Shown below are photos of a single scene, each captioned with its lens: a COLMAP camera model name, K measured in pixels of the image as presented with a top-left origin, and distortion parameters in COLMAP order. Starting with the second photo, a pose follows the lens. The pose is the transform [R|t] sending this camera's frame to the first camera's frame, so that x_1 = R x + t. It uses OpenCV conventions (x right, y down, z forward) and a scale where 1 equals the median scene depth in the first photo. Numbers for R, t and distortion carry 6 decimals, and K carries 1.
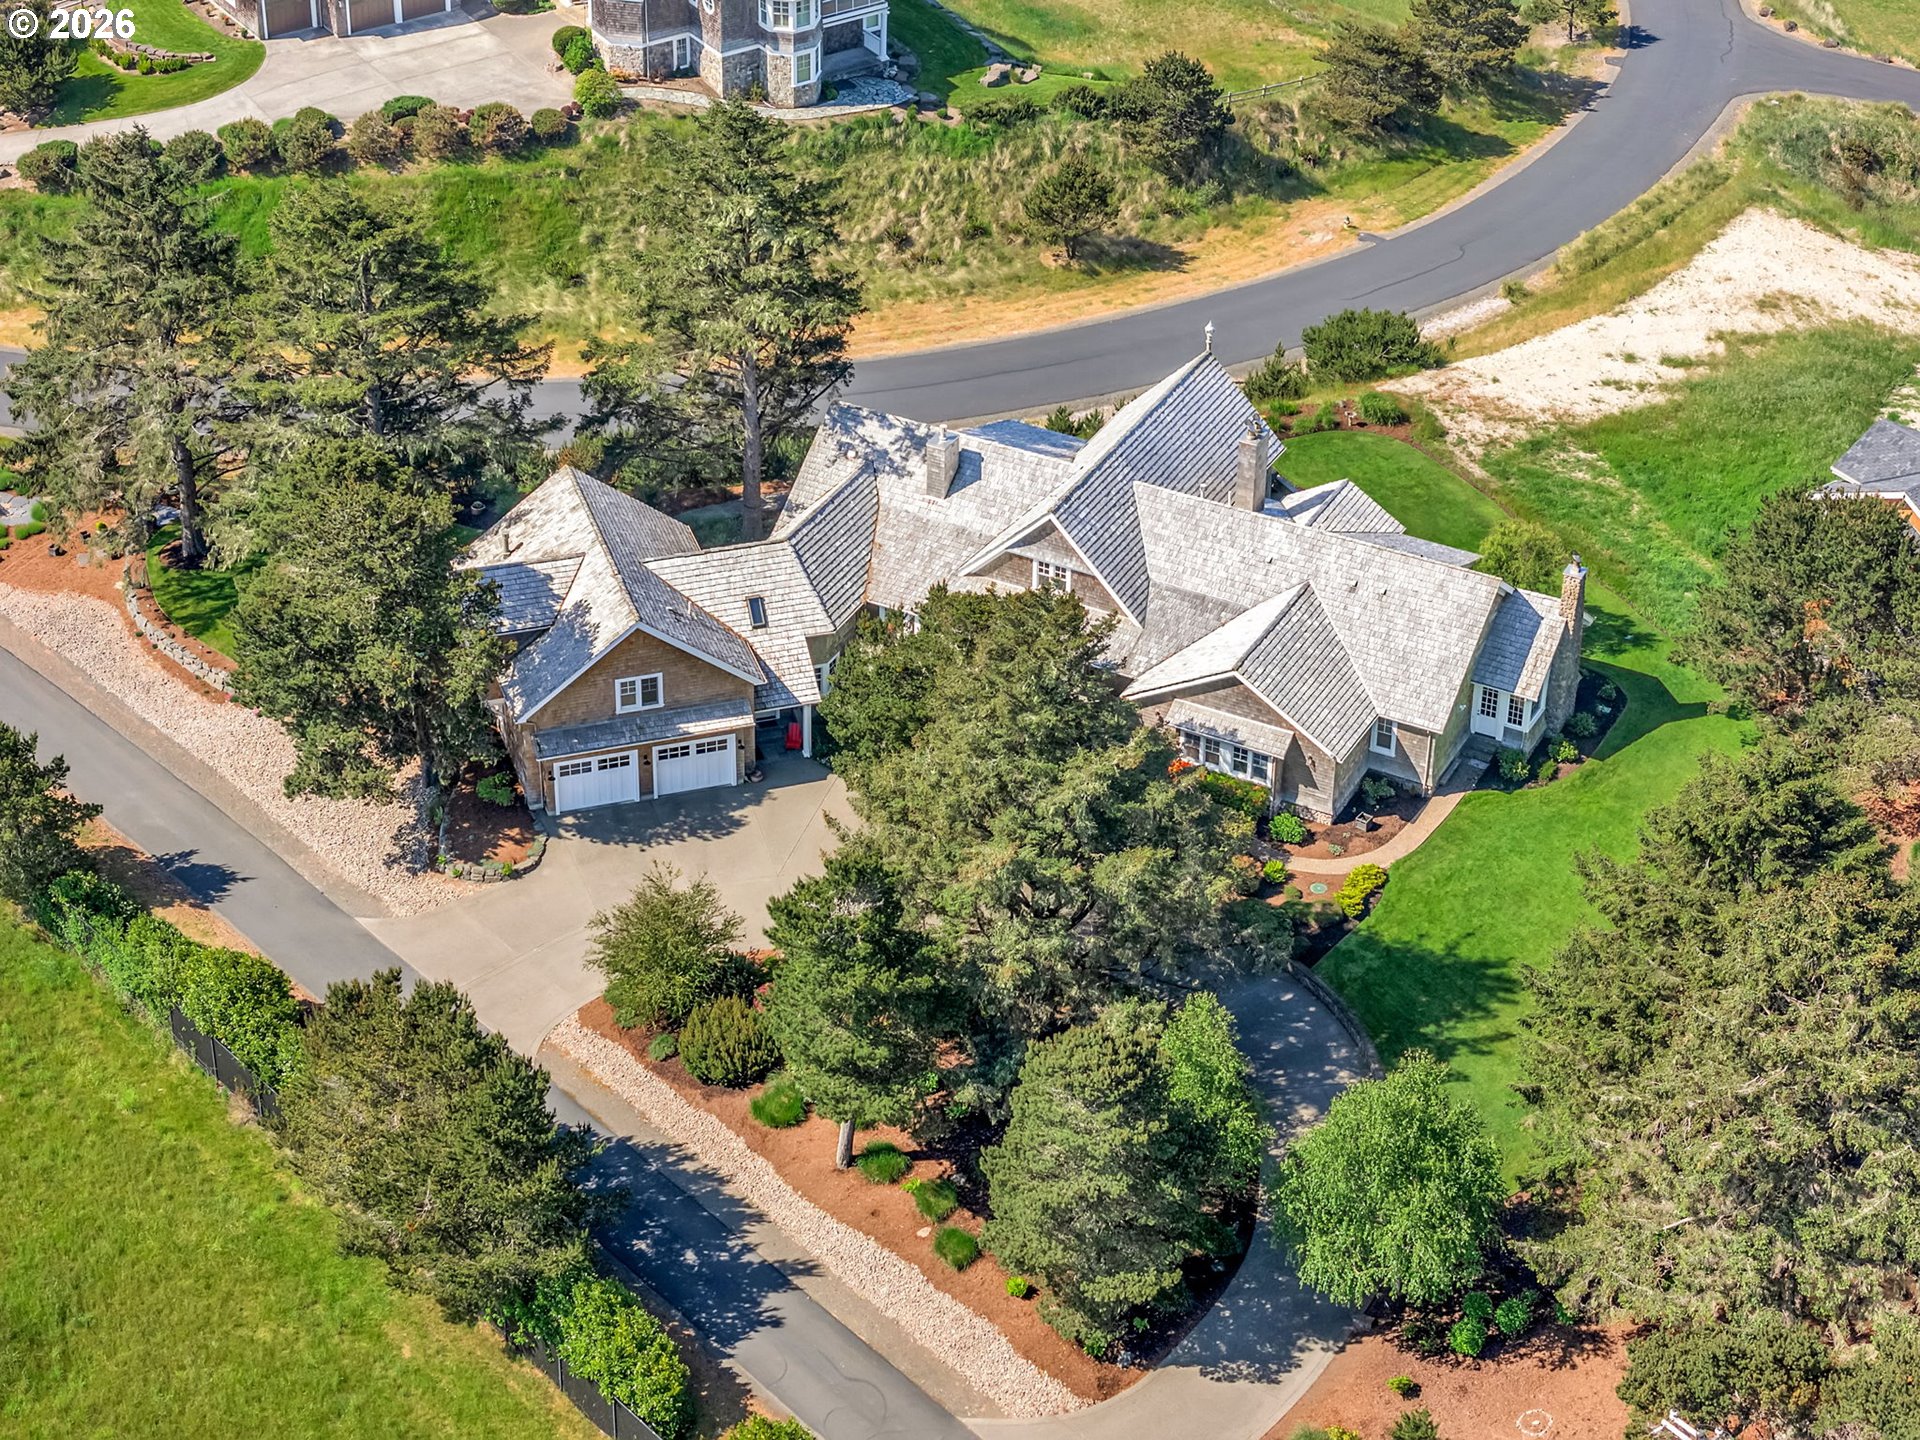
lens RADIAL K [[3681.4, 0, 960.0], [0, 3681.4, 720.0], [0, 0, 1]] dist [0.049821, -0.472199]
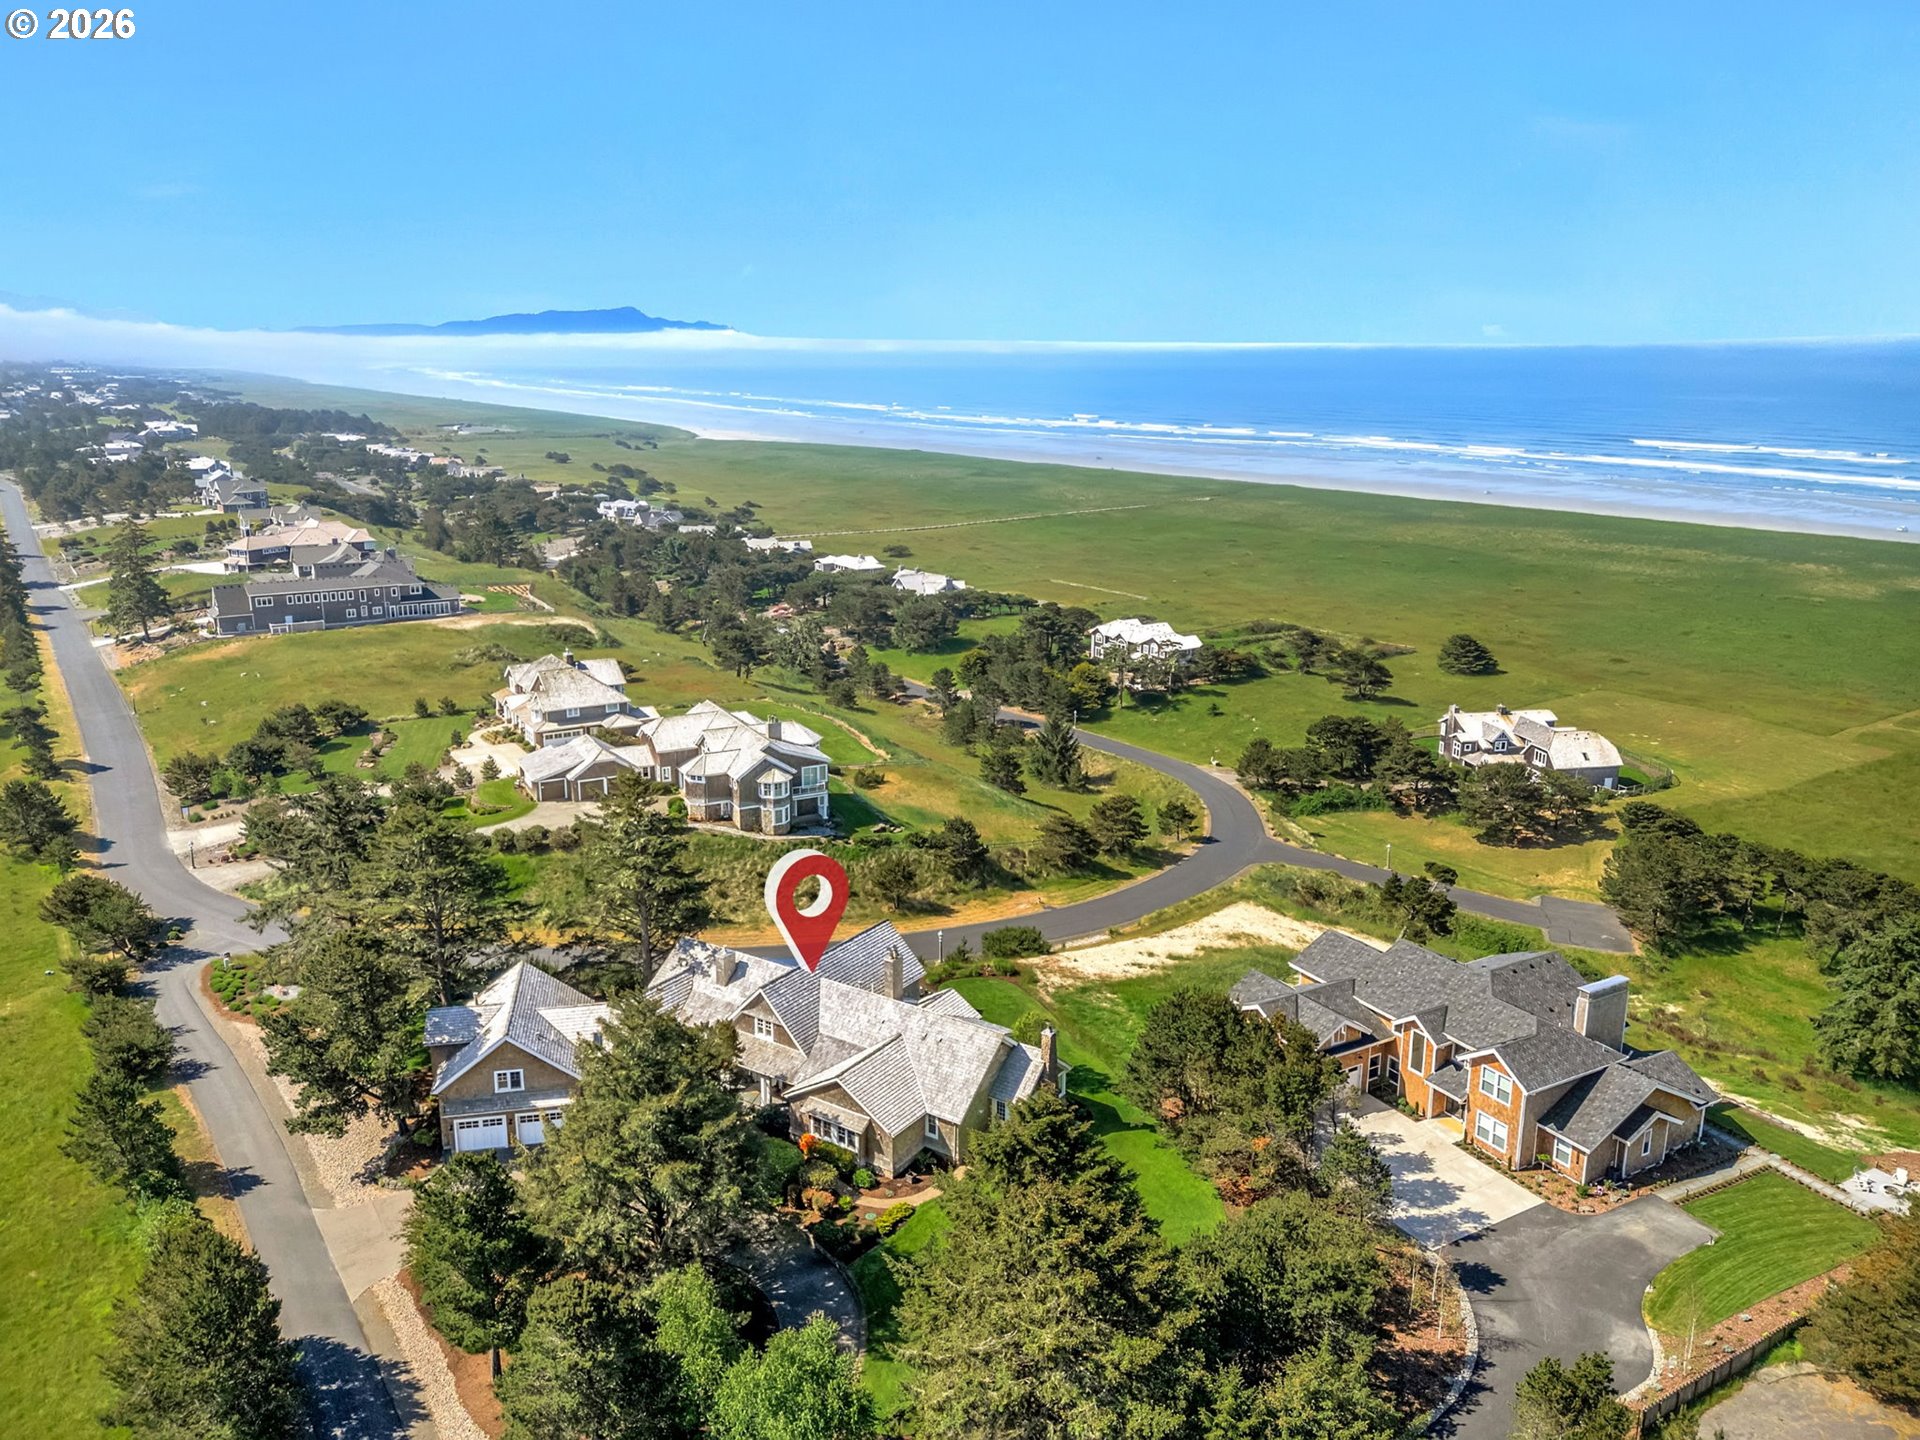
lens RADIAL K [[1377.2, 0, 965.3], [0, 1377.2, 690.9], [0, 0, 1]] dist [0.050375, -0.049193]
pose [[0.995144, 0.016903, -0.096972, 0.178640], [-0.050525, 0.933185, -0.355826, 0.041060], [0.084478, 0.358998, 0.929507, 0.315620]]
